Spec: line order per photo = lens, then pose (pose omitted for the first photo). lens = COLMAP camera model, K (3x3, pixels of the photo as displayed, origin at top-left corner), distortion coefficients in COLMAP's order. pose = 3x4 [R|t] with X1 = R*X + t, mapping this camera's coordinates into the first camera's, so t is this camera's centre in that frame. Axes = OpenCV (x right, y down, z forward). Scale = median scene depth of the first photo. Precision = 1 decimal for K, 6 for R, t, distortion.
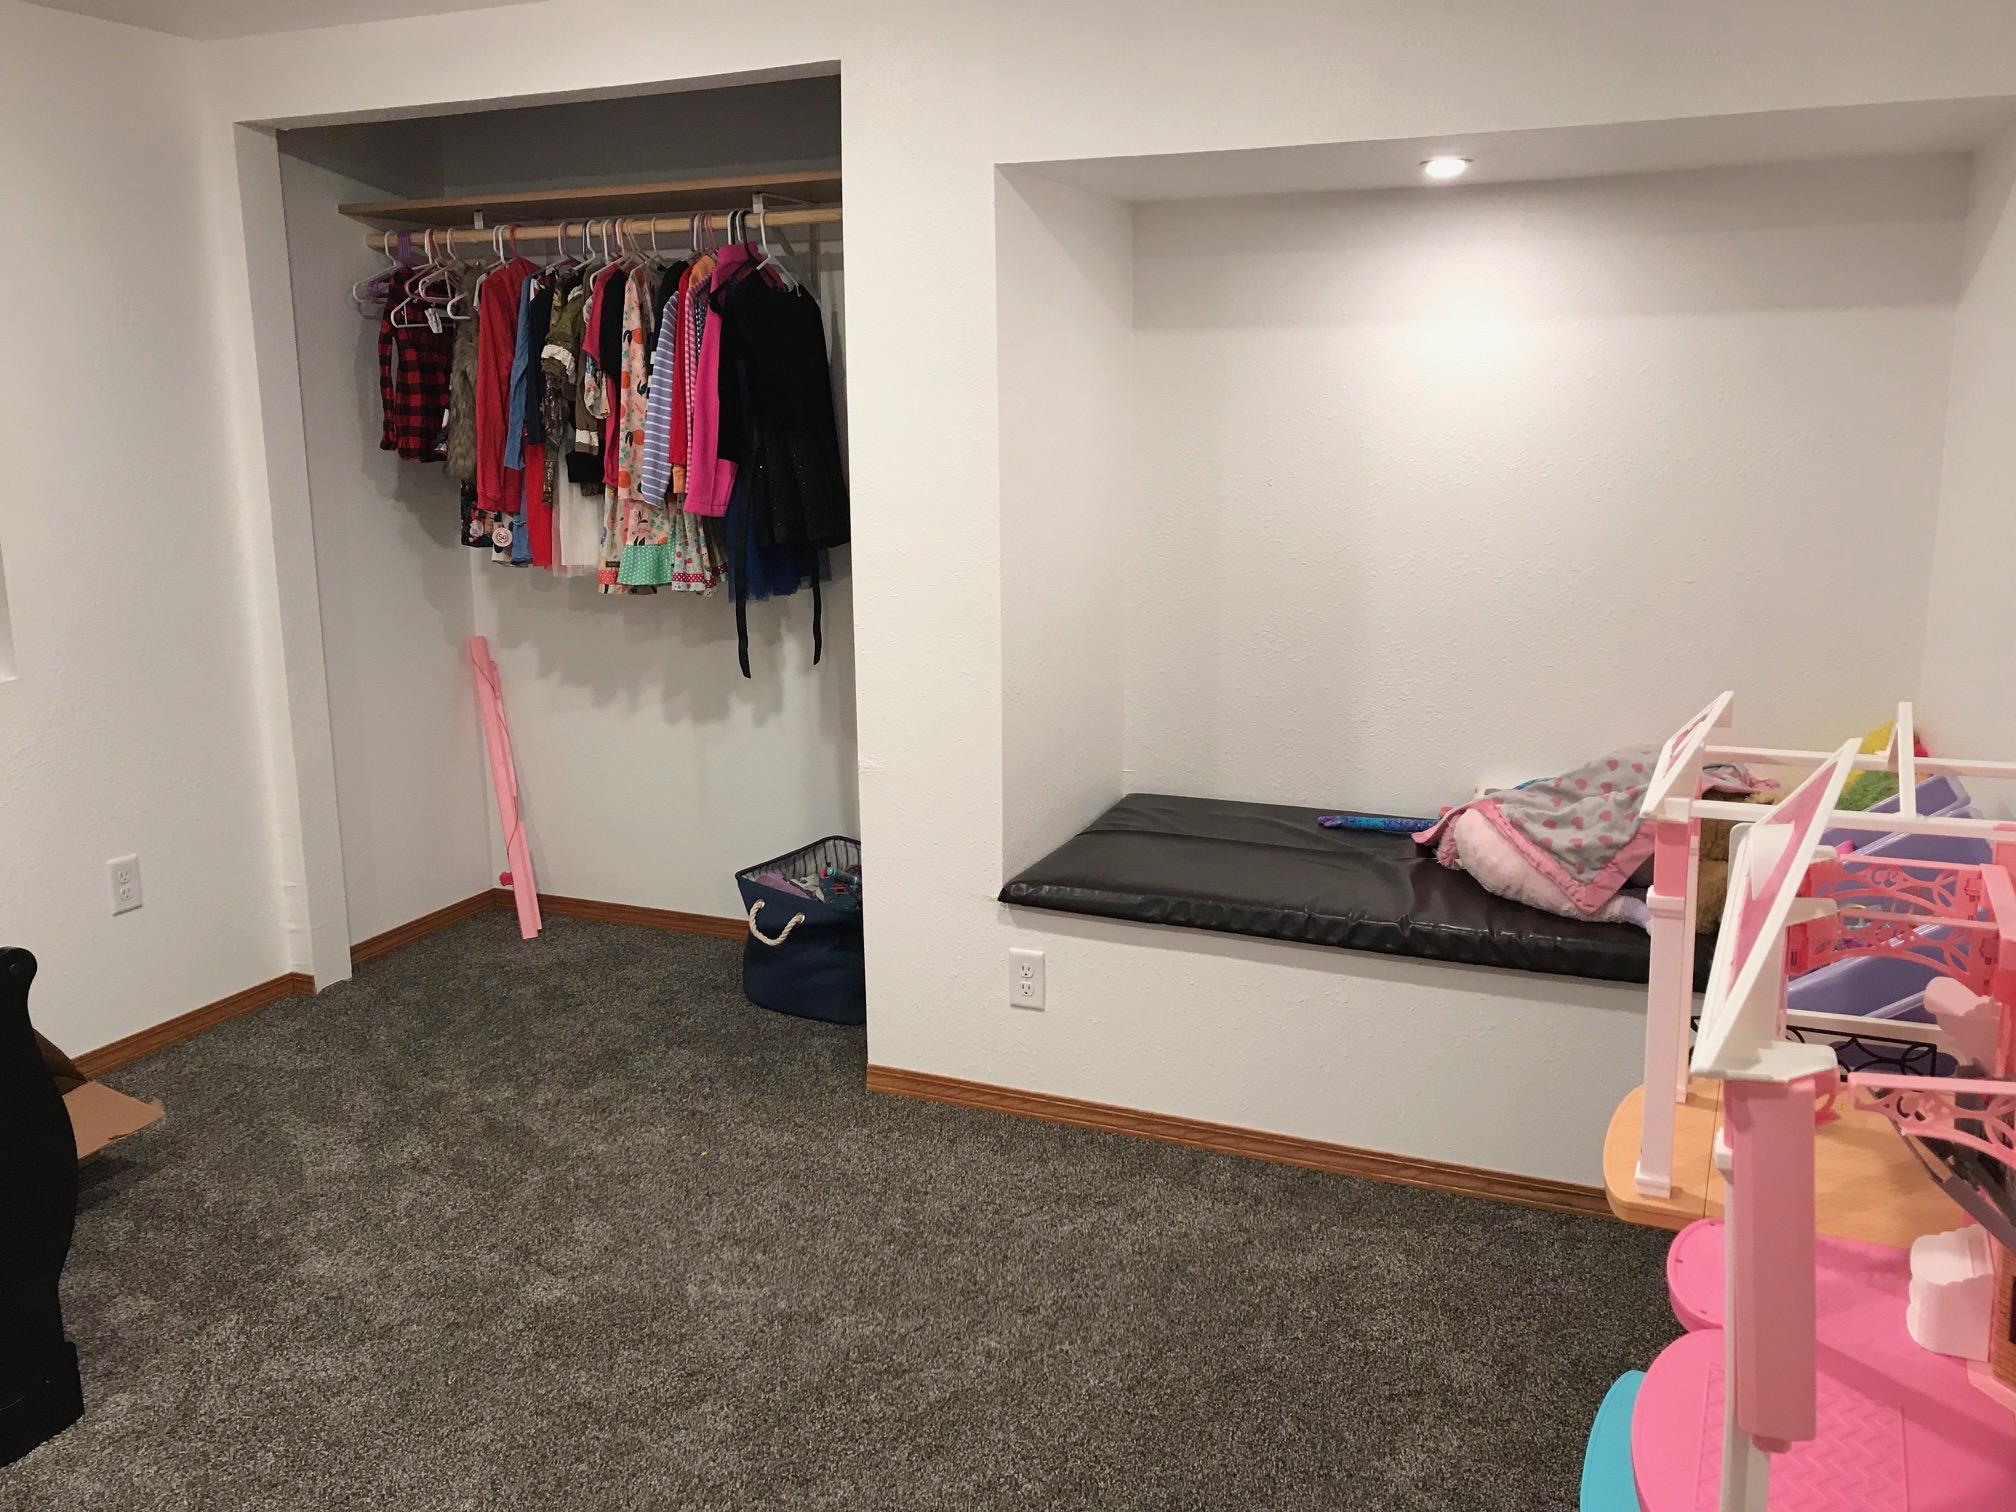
lens RADIAL K [[1637.5, 0, 999.0], [0, 1637.5, 736.3], [0, 0, 1]] dist [0.023043, -0.028218]
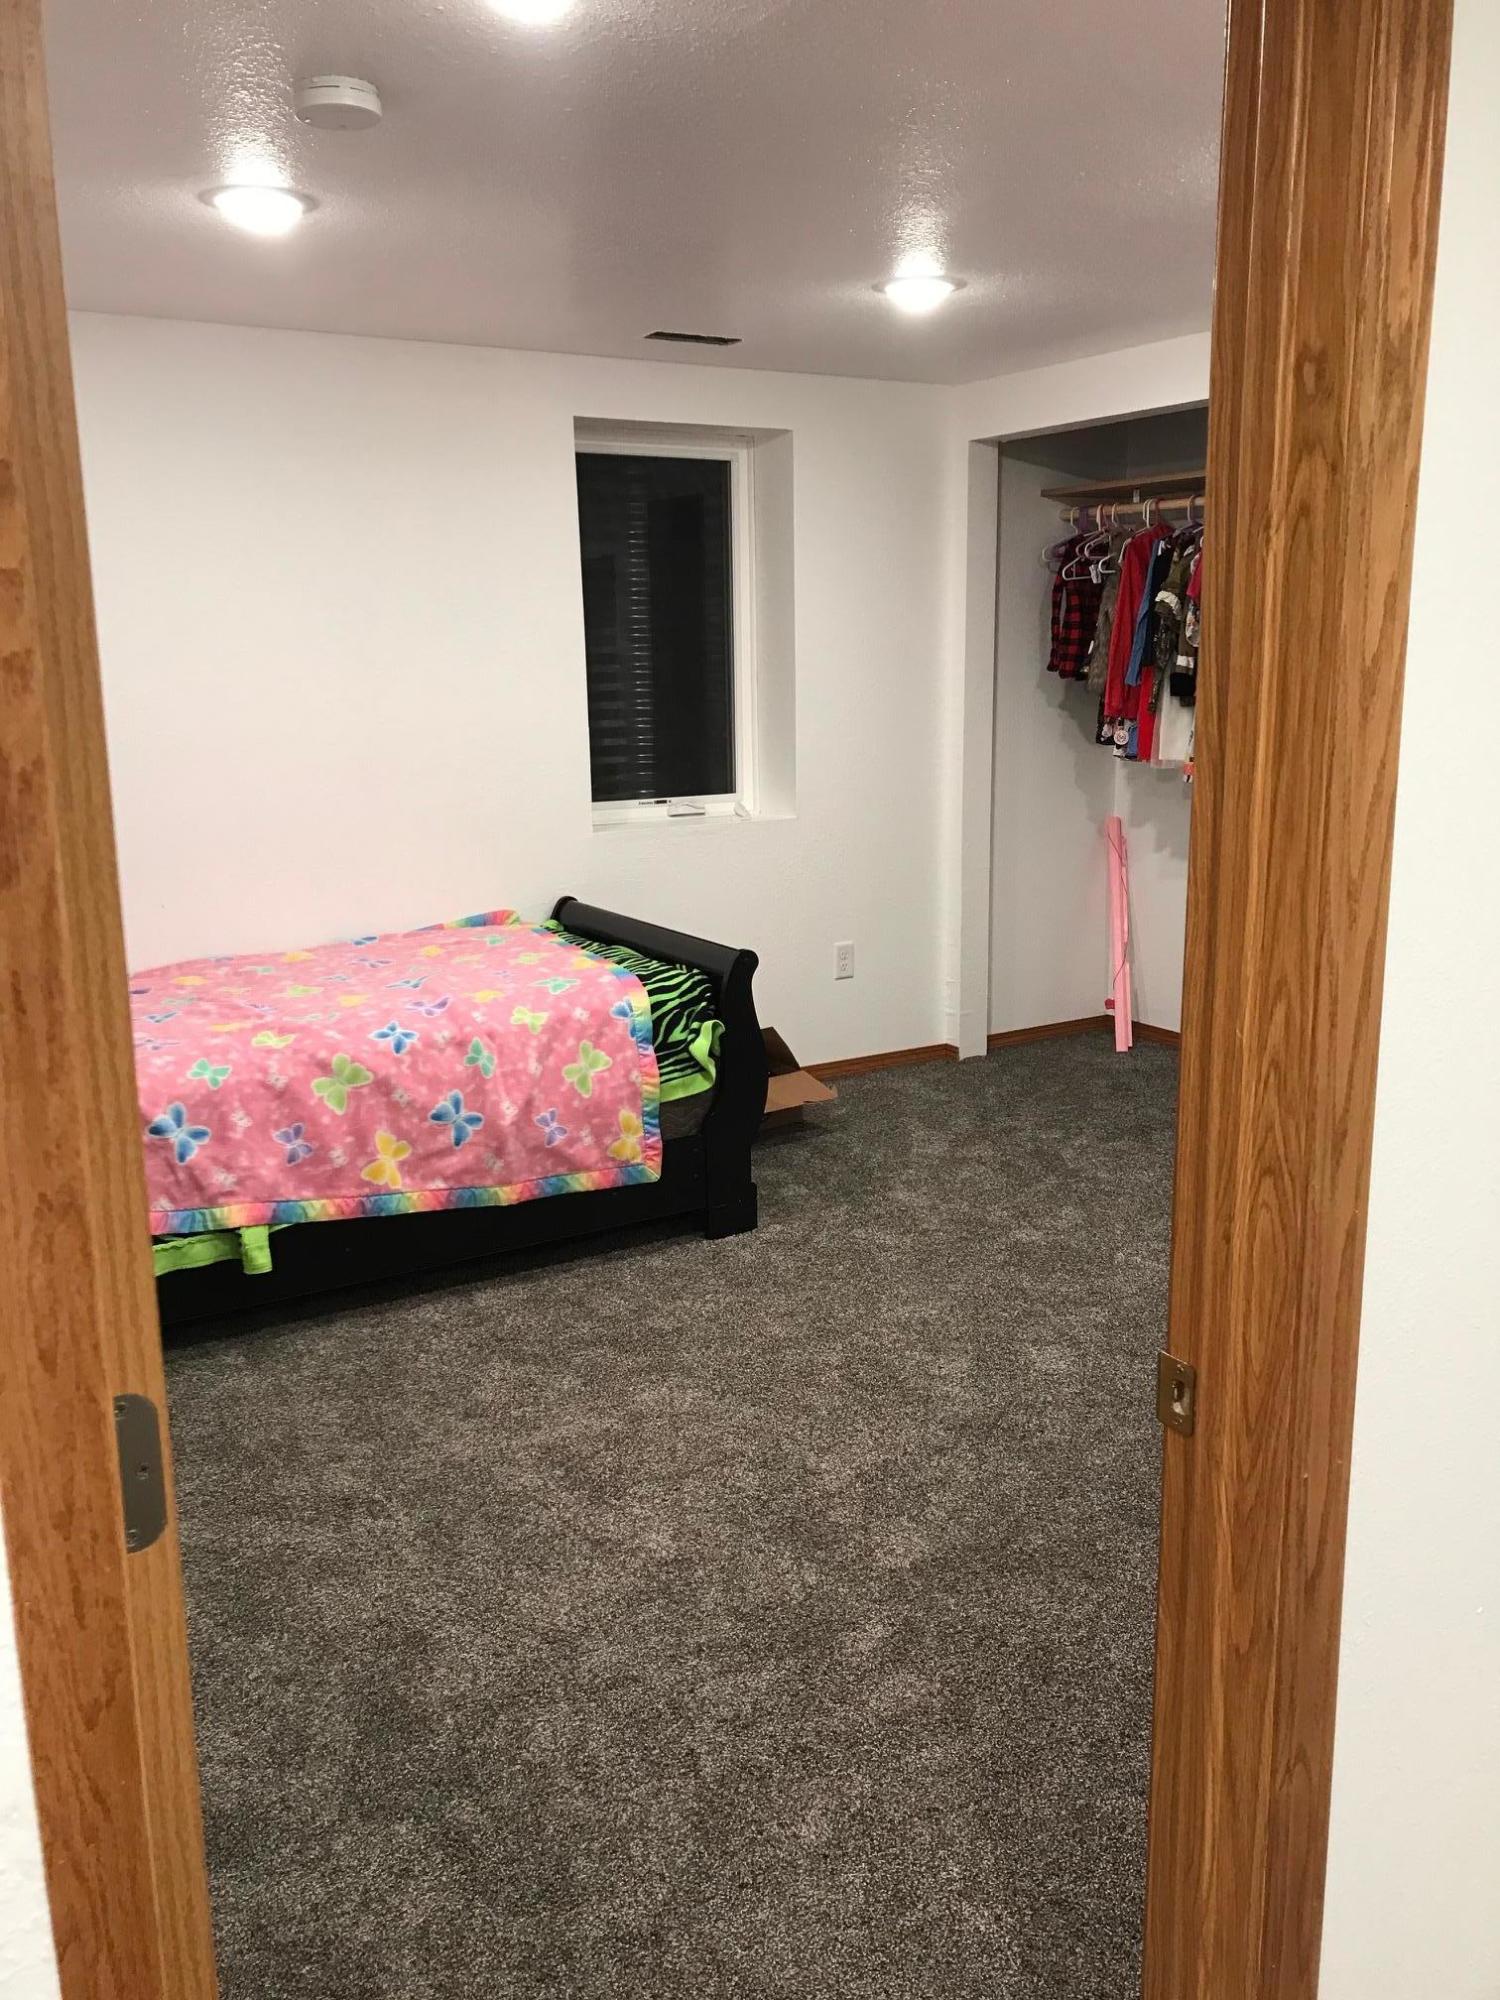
lens RADIAL K [[1624.5, 0, 757.8], [0, 1624.5, 999.7], [0, 0, 1]] dist [0.023043, -0.028218]
pose [[0.813432, 0.118346, -0.569494, 0.236817], [-0.105347, 0.992866, 0.055856, 0.047313], [0.572041, 0.014559, 0.820096, -0.246158]]
